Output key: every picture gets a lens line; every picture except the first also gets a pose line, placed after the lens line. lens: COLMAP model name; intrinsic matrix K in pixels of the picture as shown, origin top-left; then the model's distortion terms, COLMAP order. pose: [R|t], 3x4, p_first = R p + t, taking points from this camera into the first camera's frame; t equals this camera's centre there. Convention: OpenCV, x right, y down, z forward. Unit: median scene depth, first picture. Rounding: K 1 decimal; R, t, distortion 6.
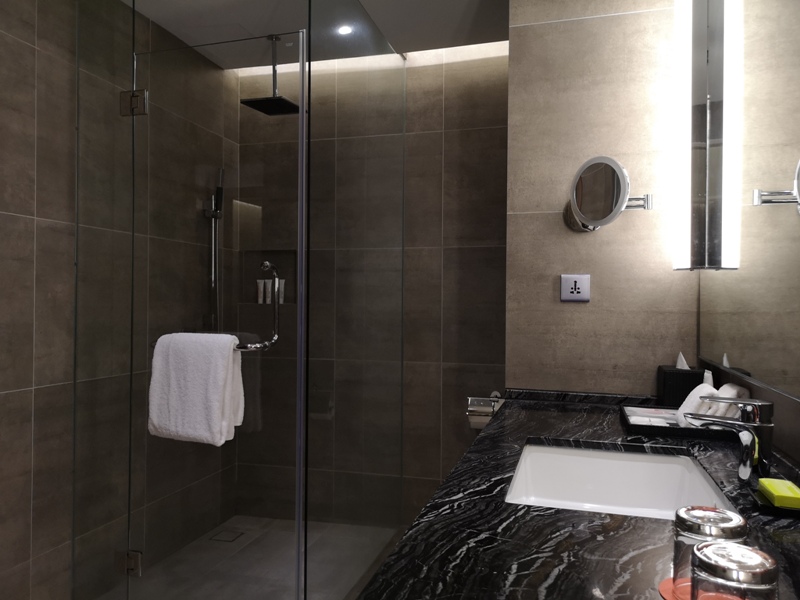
lens RADIAL K [[620.5, 0, 403.1], [0, 620.5, 300.0], [0, 0, 1]] dist [0.042465, -0.055177]
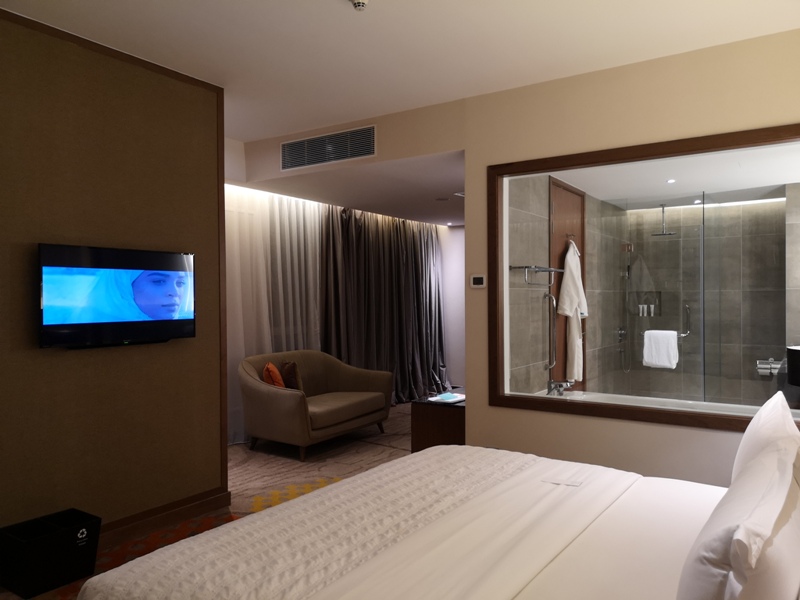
lens RADIAL K [[620.5, 0, 403.1], [0, 620.5, 300.0], [0, 0, 1]] dist [0.042465, -0.055177]
pose [[0.951593, -0.011130, -0.307159, -0.389763], [0.013384, 0.999897, 0.005232, -0.080242], [0.307069, -0.009090, 0.951644, -1.426257]]
